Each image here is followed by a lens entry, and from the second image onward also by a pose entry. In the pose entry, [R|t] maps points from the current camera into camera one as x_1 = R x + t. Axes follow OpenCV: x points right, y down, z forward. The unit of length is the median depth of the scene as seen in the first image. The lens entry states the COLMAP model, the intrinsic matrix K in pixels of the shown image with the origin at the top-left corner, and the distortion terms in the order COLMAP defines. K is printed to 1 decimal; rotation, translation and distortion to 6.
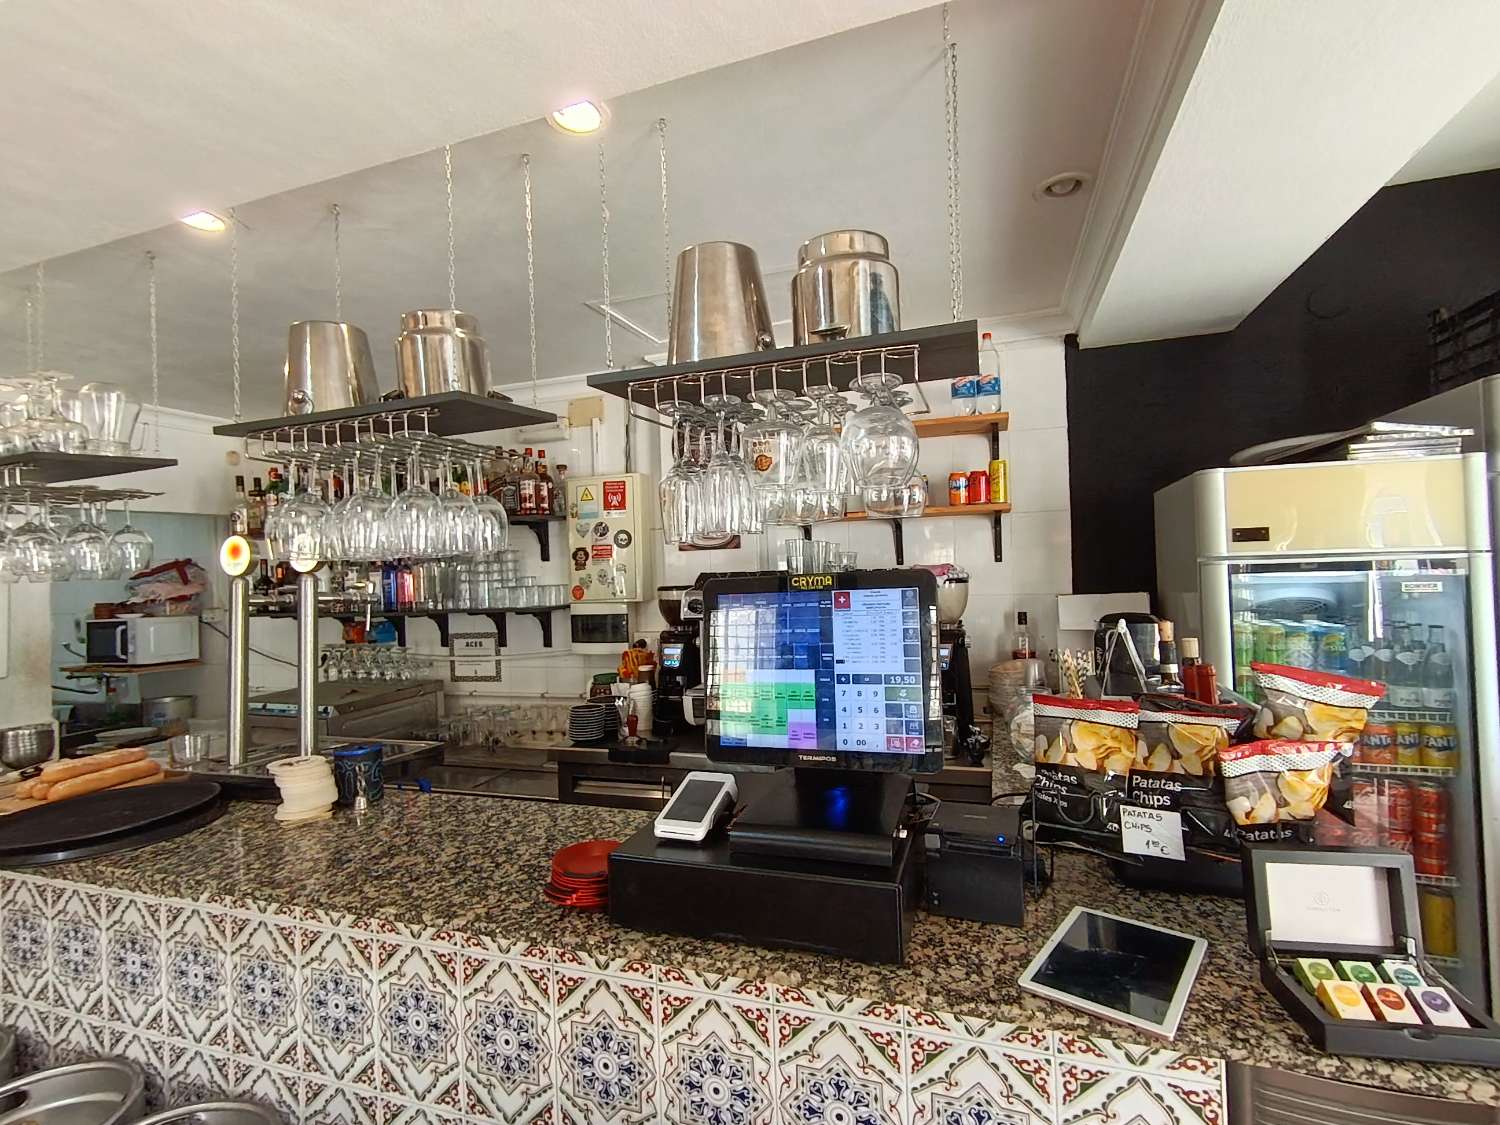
lens RADIAL K [[707.1, 0, 751.3], [0, 707.1, 563.6], [0, 0, 1]] dist [0.011351, -0.002579]
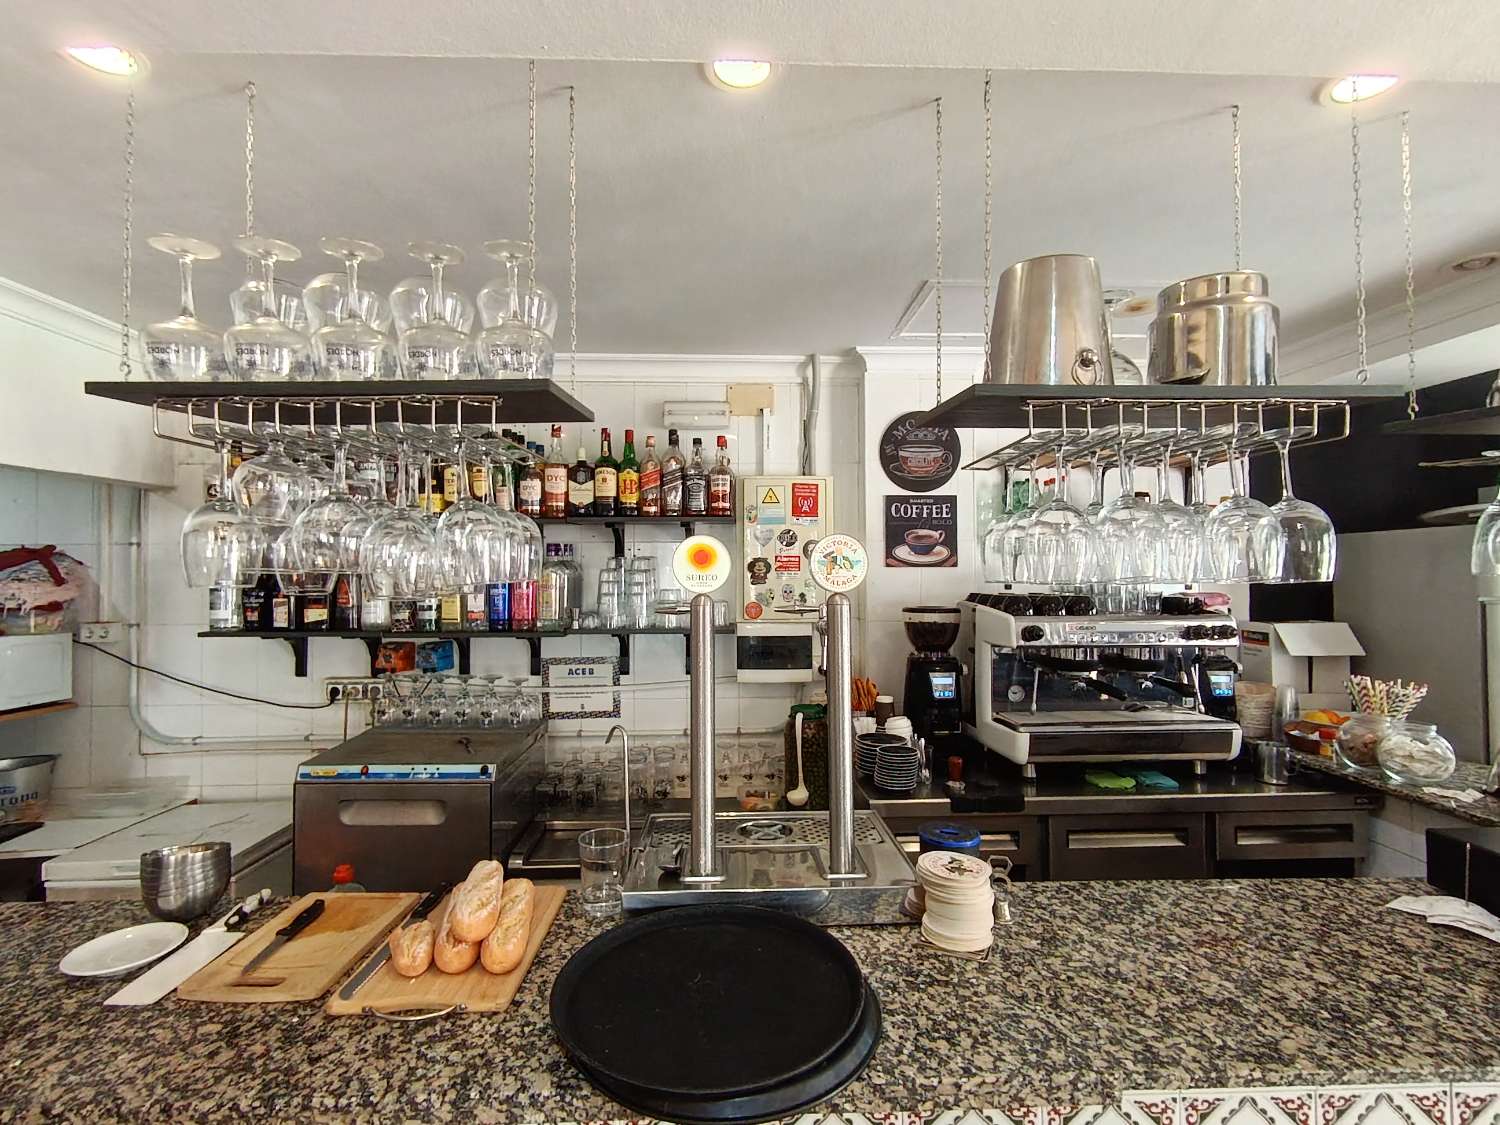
lens RADIAL K [[707.1, 0, 750.3], [0, 707.1, 565.0], [0, 0, 1]] dist [0.011351, -0.002579]
pose [[0.932777, 0.037274, 0.358521, -0.964994], [-0.034690, 0.999305, -0.013639, -0.003589], [-0.358780, 0.000285, 0.933422, 0.361038]]
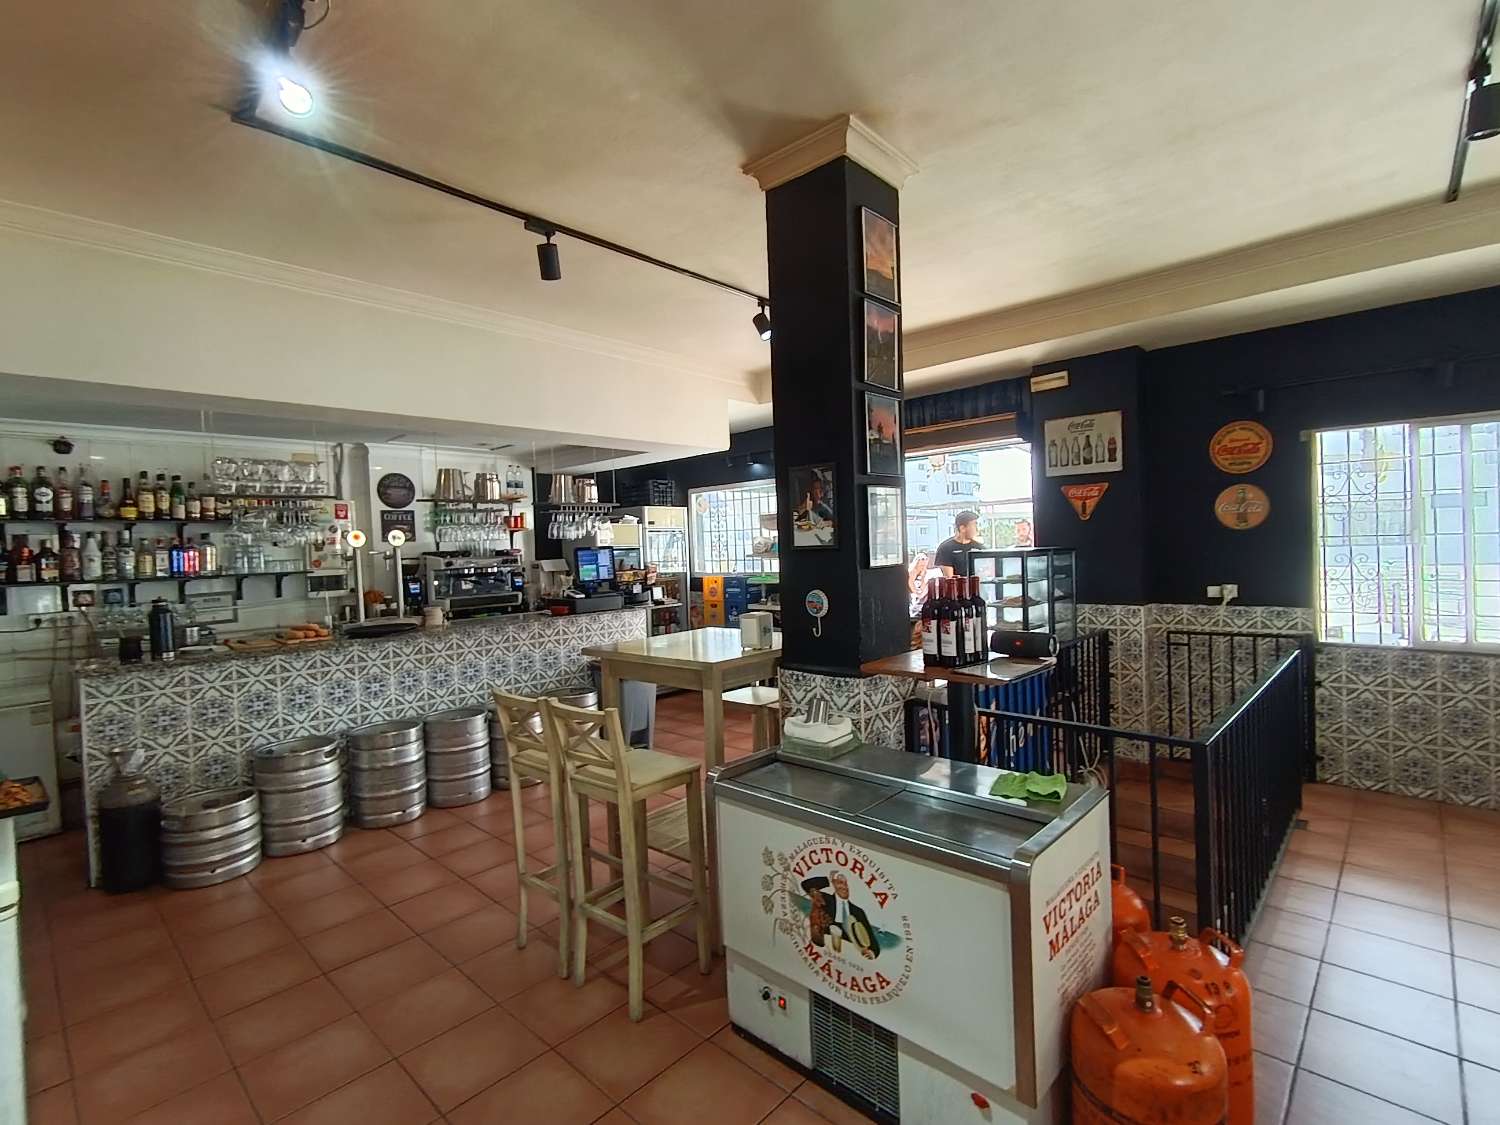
lens RADIAL K [[707.1, 0, 745.7], [0, 707.1, 562.2], [0, 0, 1]] dist [0.011351, -0.002579]
pose [[0.412126, -0.000716, 0.911127, -2.510194], [0.010192, 0.999941, -0.003824, 0.096456], [-0.911070, 0.010862, 0.412109, -1.293773]]
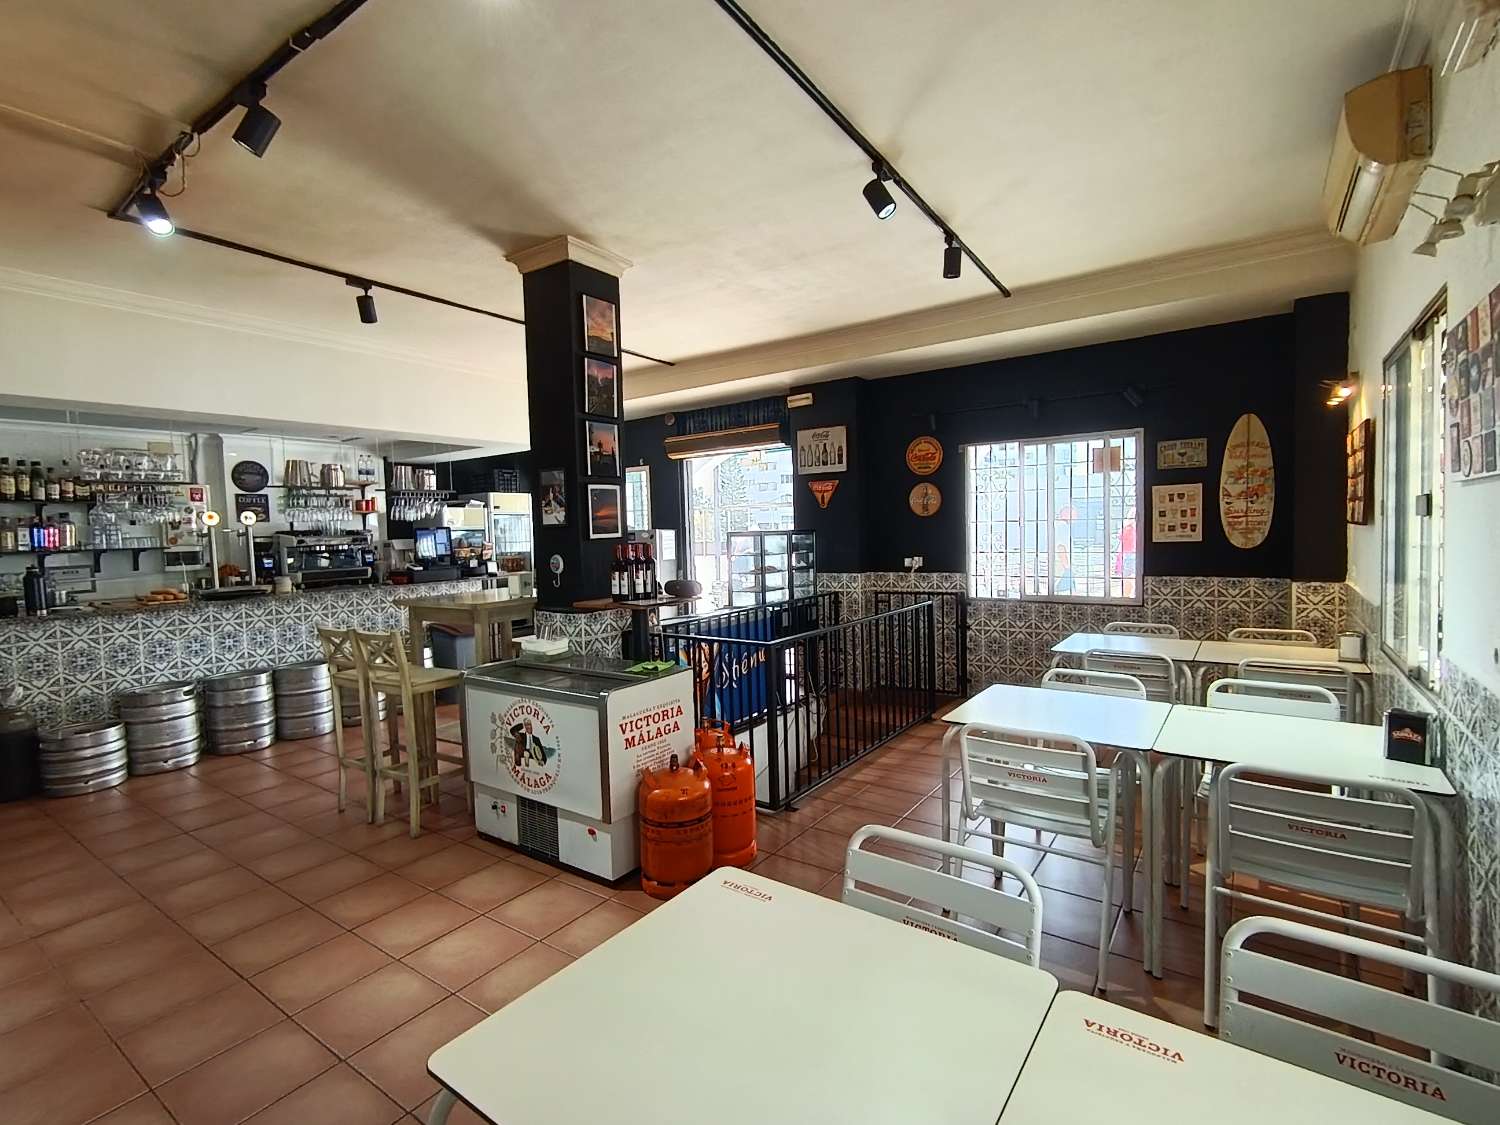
lens RADIAL K [[707.1, 0, 743.3], [0, 707.1, 558.2], [0, 0, 1]] dist [0.011351, -0.002579]
pose [[0.284792, -0.013983, 0.958487, -3.020524], [0.009330, 0.999887, 0.011814, 0.142655], [-0.958544, 0.005579, 0.284890, -2.002154]]
